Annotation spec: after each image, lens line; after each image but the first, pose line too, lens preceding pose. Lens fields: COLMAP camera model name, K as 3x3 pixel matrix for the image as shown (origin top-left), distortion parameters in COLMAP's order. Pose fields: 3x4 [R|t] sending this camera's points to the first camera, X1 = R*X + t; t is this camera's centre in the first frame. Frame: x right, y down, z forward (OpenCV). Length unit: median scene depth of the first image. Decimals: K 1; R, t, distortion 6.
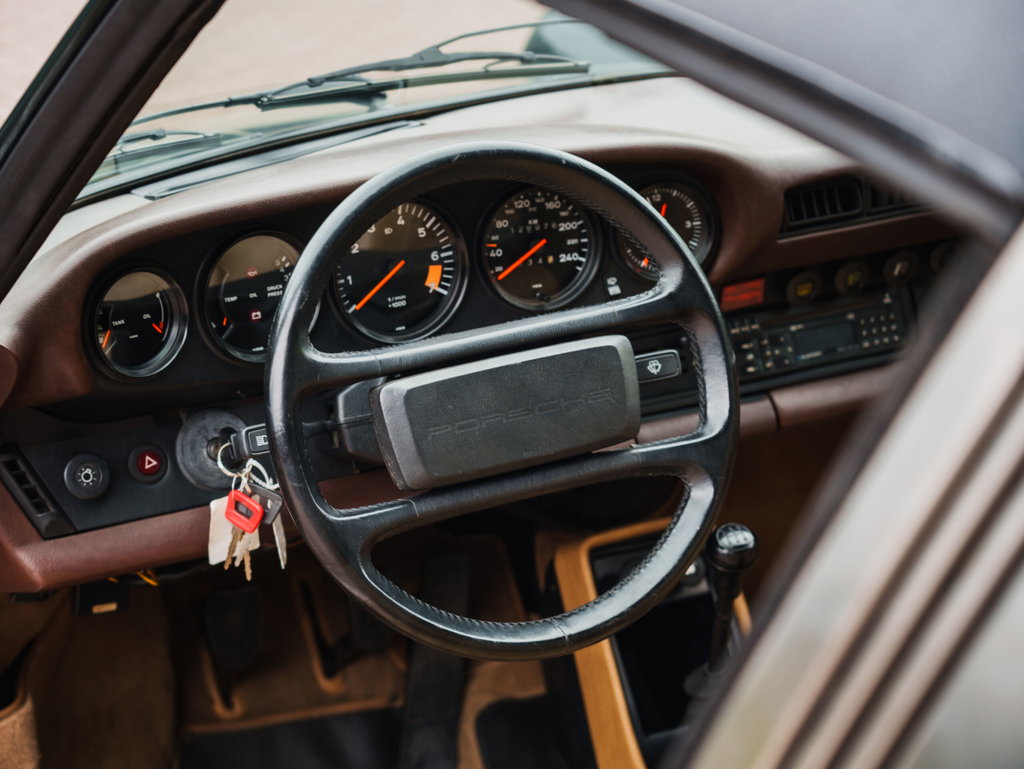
lens RADIAL K [[2273.2, 0, 512.2], [0, 2273.2, 384.4], [0, 0, 1]] dist [-0.131170, 0.000000]
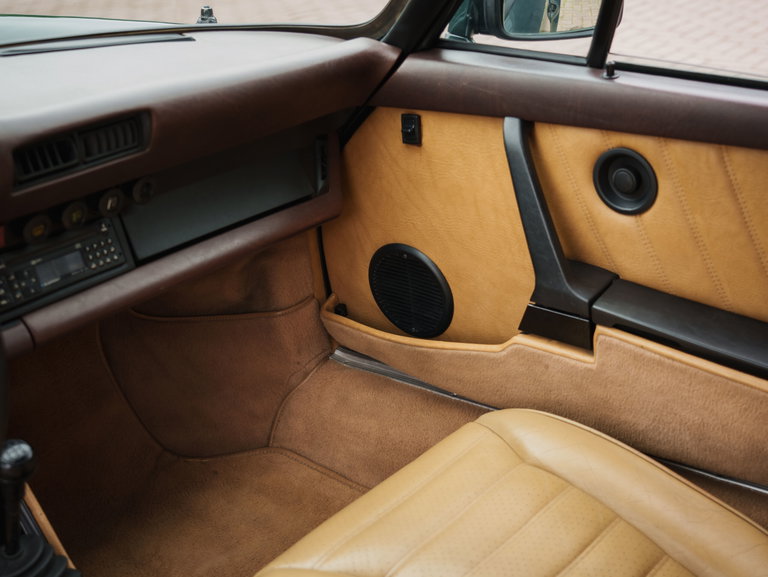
lens RADIAL K [[1138.8, 0, 384.3], [0, 1138.8, 285.5], [0, 0, 1]] dist [0.008709, 0.000000]
pose [[0.895509, -0.152943, 0.417938, 0.033923], [0.139571, 0.988232, 0.062584, -0.024635], [-0.422592, 0.002287, 0.906317, 0.359203]]
